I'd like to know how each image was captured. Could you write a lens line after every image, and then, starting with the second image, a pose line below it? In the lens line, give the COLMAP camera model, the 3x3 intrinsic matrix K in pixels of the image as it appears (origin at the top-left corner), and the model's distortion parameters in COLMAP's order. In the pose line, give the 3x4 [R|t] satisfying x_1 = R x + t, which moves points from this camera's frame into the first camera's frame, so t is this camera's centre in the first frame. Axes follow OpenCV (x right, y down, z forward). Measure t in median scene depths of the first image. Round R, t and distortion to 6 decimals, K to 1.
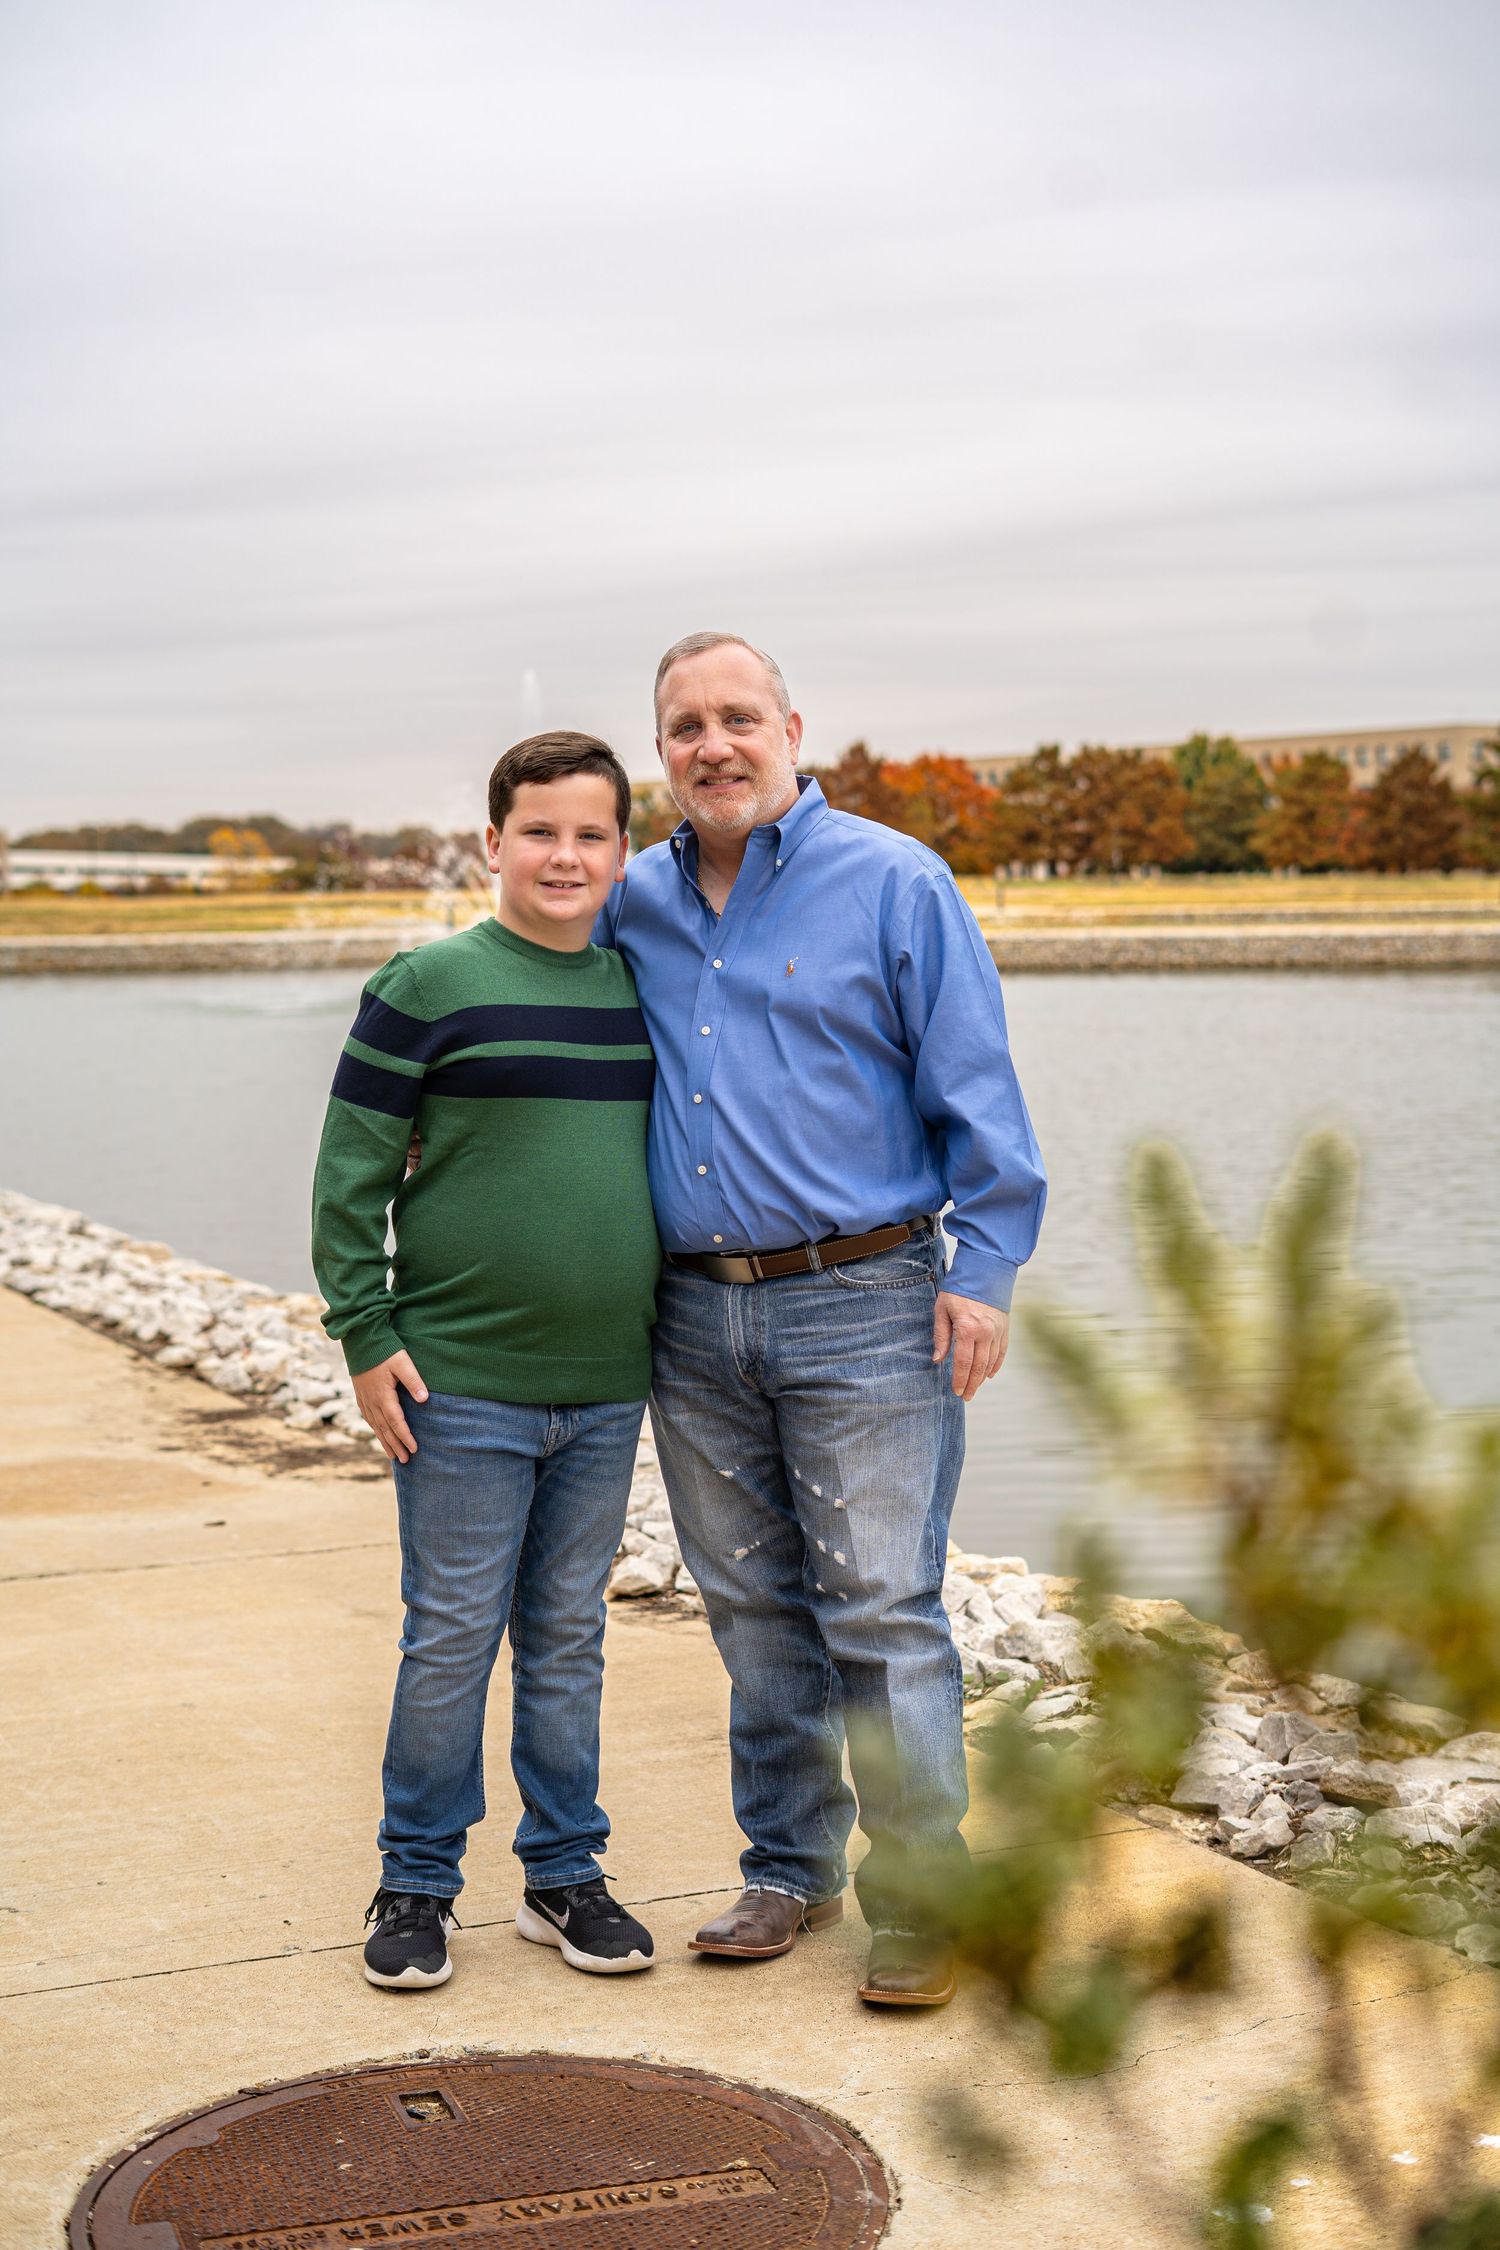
lens RADIAL K [[3266.8, 0, 752.3], [0, 3266.8, 1161.2], [0, 0, 1]] dist [-0.022230, 0.042449]
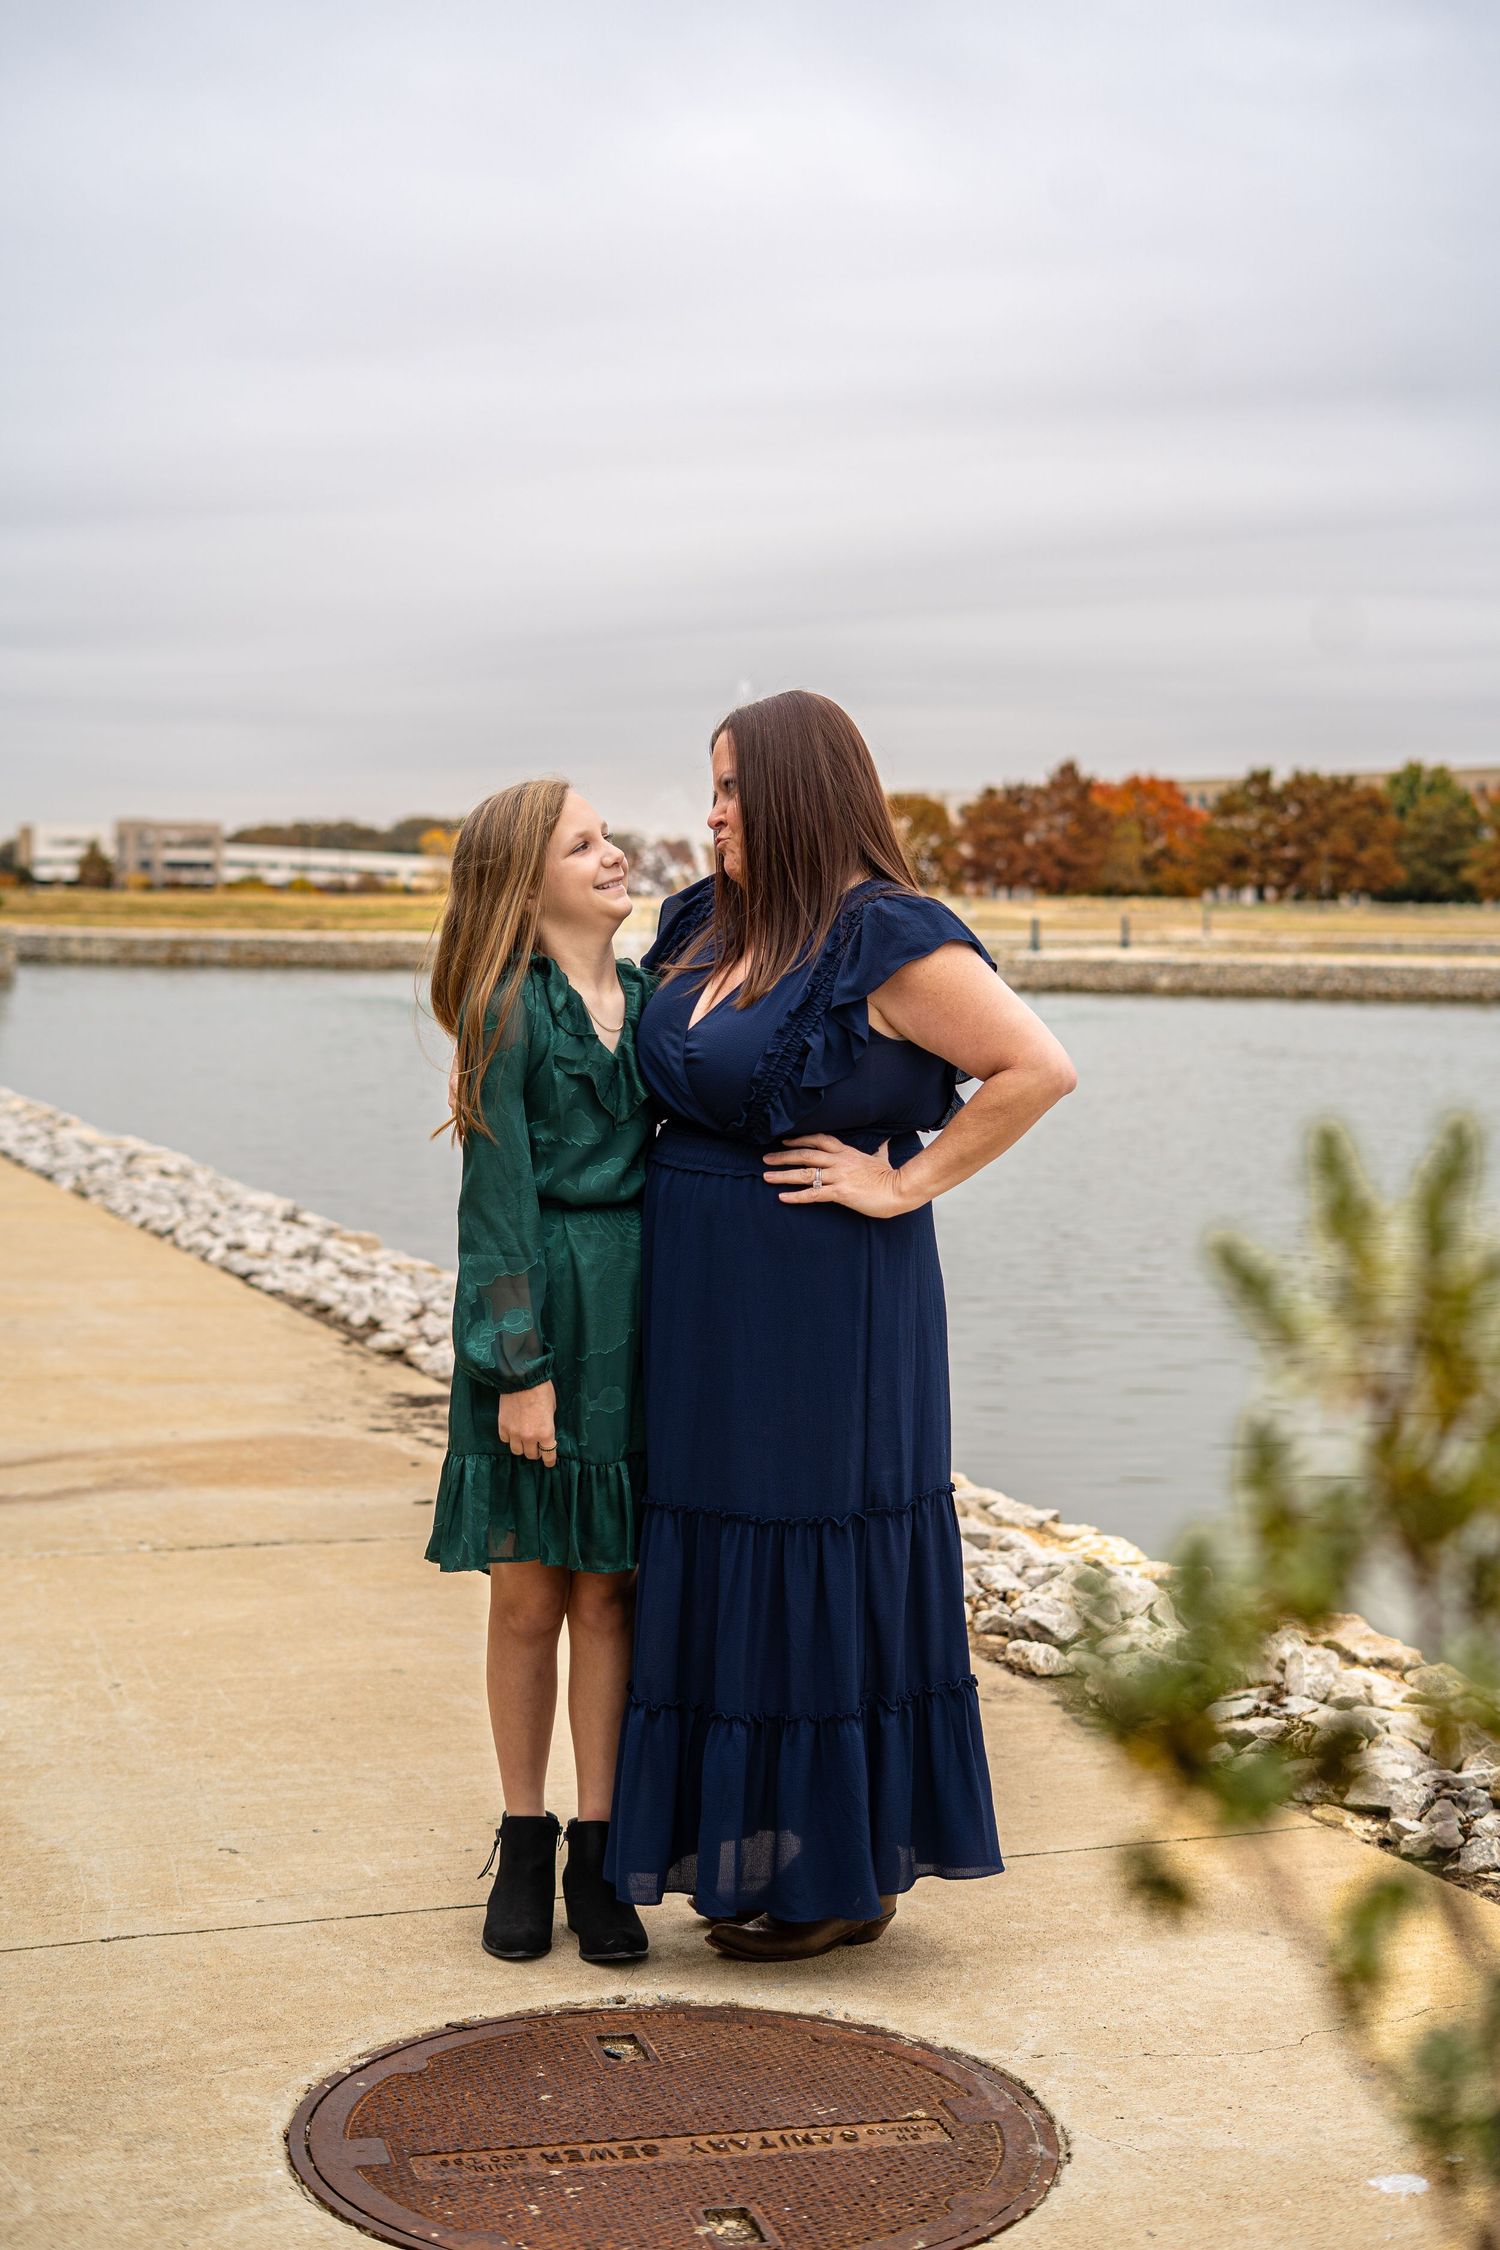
lens RADIAL K [[3264.2, 0, 754.4], [0, 3264.2, 1140.0], [0, 0, 1]] dist [-0.021993, 0.029158]
pose [[0.997626, 0.034498, -0.059603, -0.001828], [-0.035107, 0.999341, -0.009190, 0.001747], [0.059247, 0.011261, 0.998180, -0.022293]]
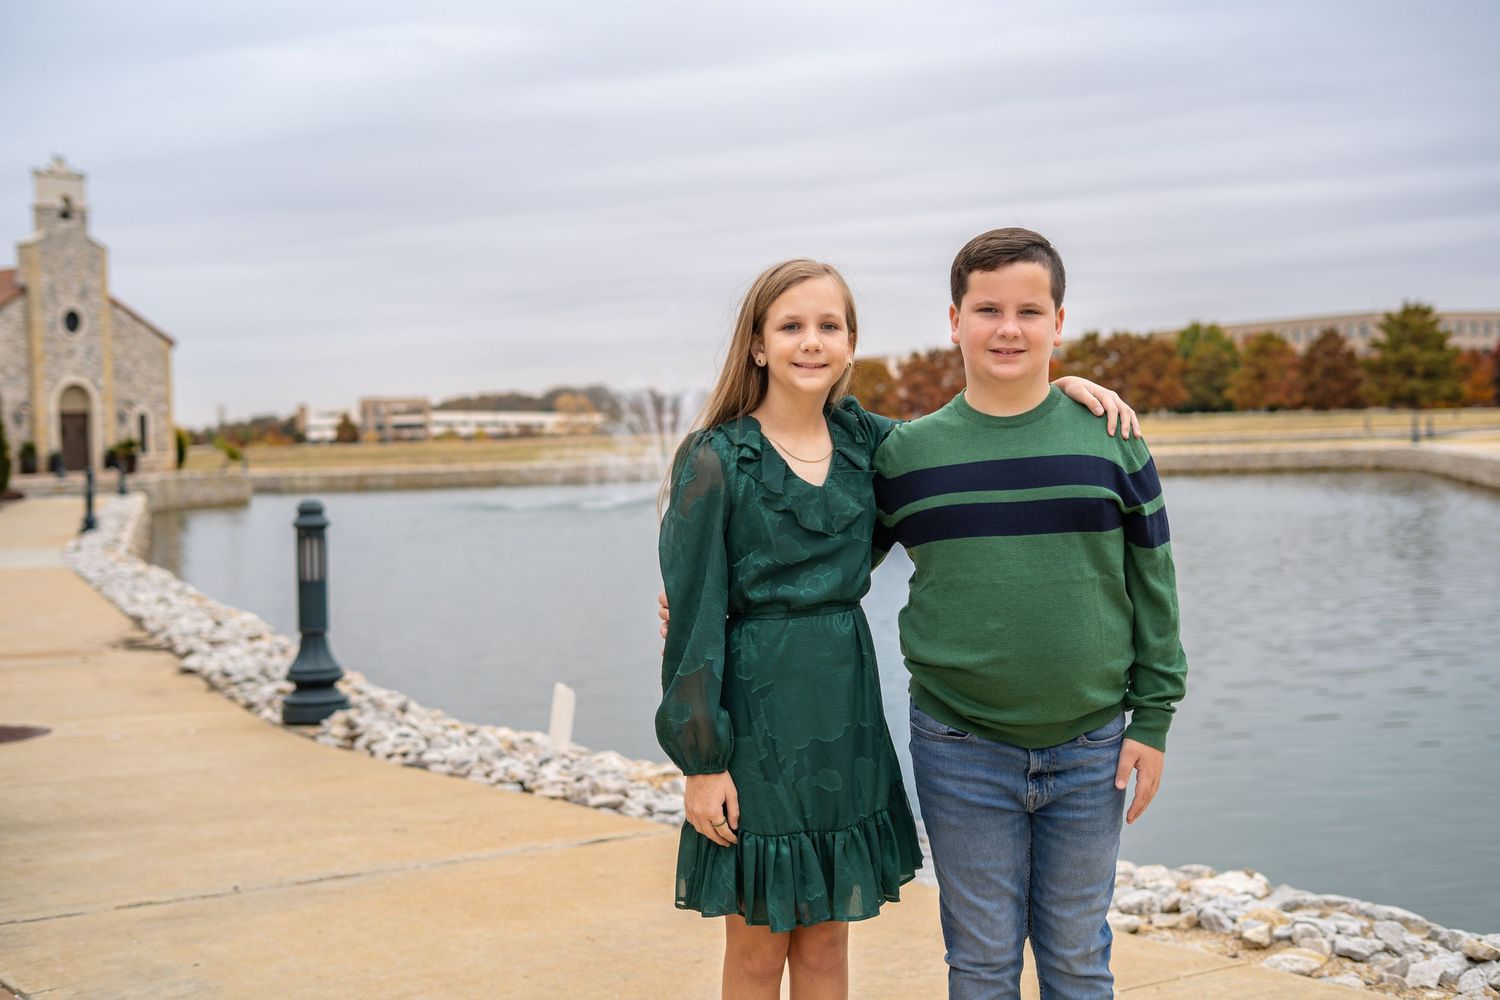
lens RADIAL K [[2139.8, 0, 741.2], [0, 2139.8, 498.7], [0, 0, 1]] dist [0.000429, 0.010518]
pose [[0.996850, -0.013774, -0.078106, 0.467358], [0.009774, 0.998632, -0.051368, 0.056734], [0.078707, 0.050442, 0.995621, -0.710840]]
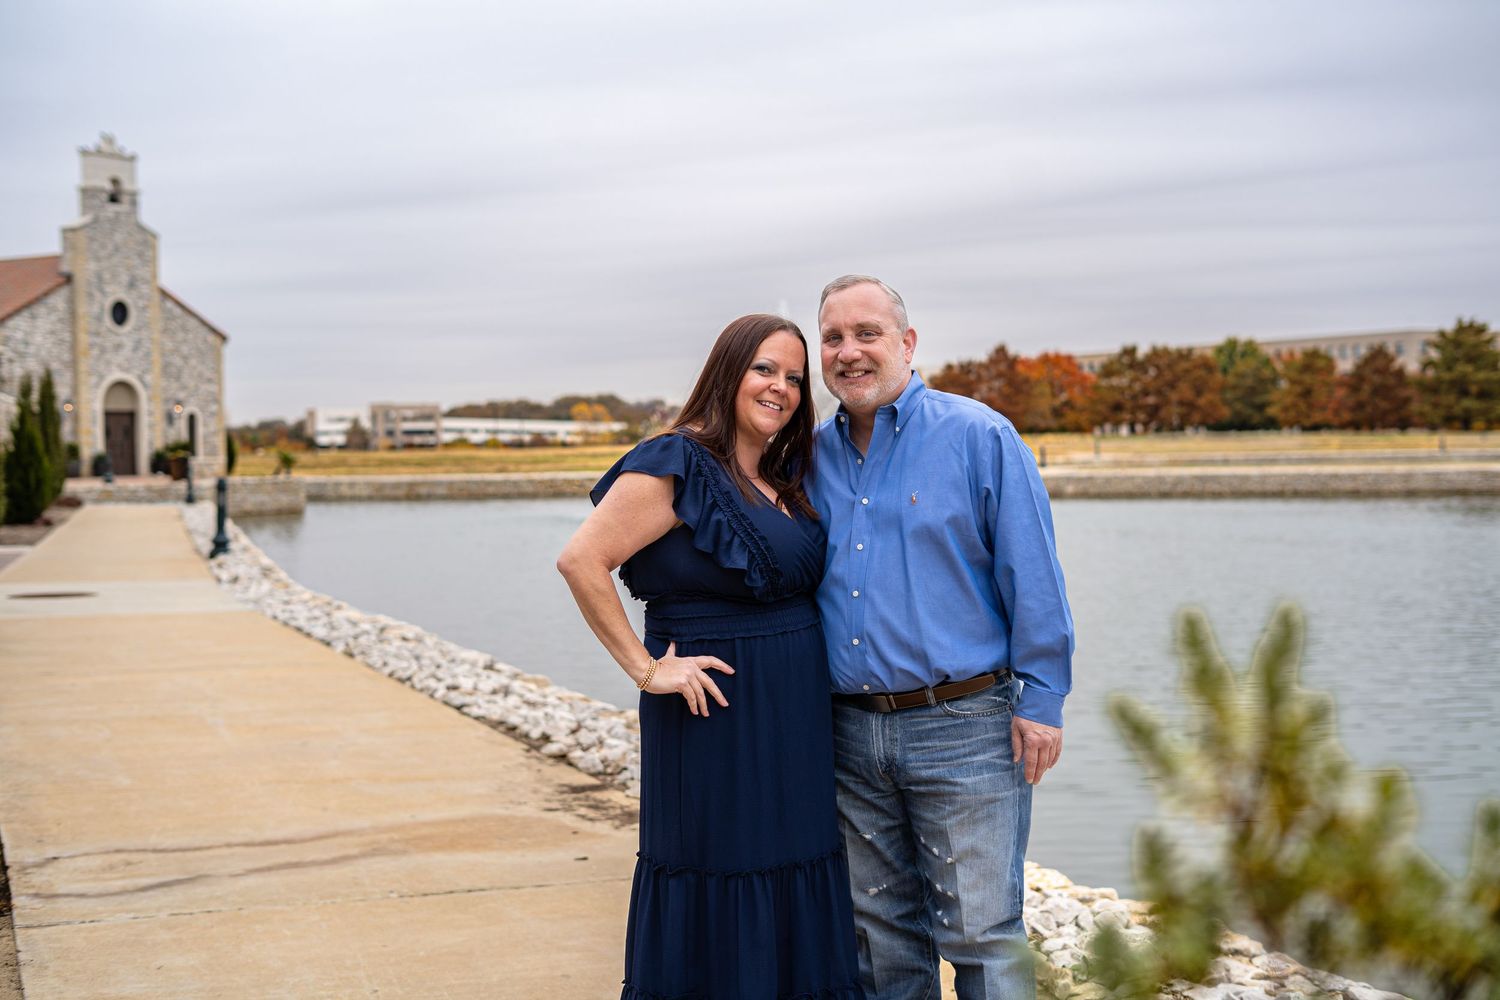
lens RADIAL K [[2177.8, 0, 745.9], [0, 2177.8, 505.5], [0, 0, 1]] dist [-0.022230, 0.042449]
pose [[0.996446, 0.000586, -0.084238, -0.001304], [-0.005148, 0.998531, -0.053944, 0.000197], [0.084082, 0.054186, 0.994984, -0.015114]]
